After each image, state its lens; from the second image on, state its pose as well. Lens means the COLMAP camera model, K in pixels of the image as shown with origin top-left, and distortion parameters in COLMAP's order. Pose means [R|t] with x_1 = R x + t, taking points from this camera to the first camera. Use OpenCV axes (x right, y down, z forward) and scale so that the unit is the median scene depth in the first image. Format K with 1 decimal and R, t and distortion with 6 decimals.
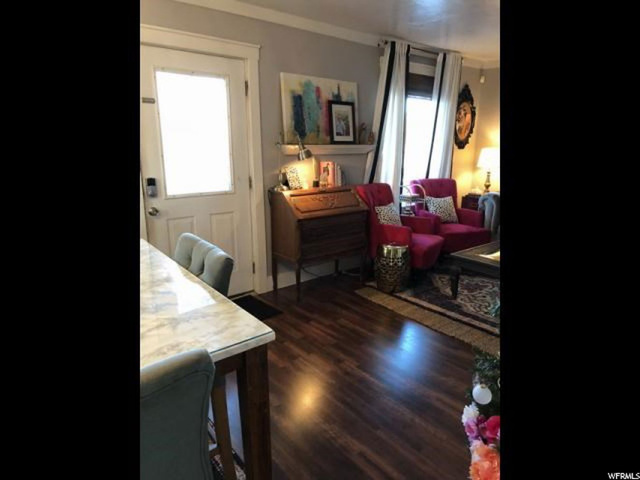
lens RADIAL K [[394.0, 0, 317.4], [0, 394.0, 237.3], [0, 0, 1]] dist [0.031400, -0.001744]
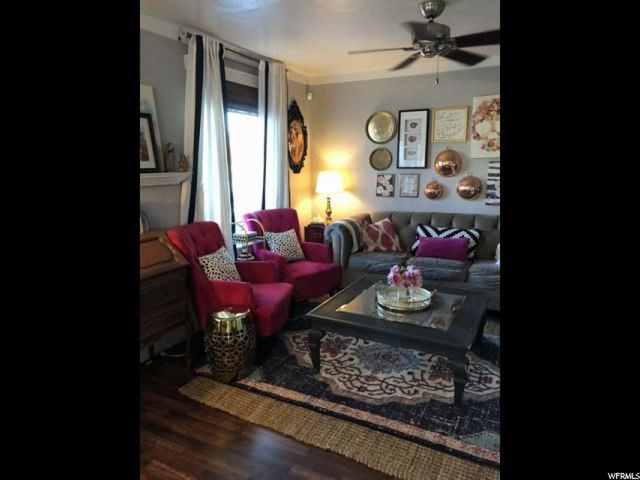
lens RADIAL K [[394.0, 0, 317.4], [0, 394.0, 237.3], [0, 0, 1]] dist [0.031400, -0.001744]
pose [[0.916104, -0.094578, 0.389626, 0.062215], [0.115398, 0.992856, -0.030323, -0.061586], [-0.383974, 0.072741, 0.920474, 0.232411]]
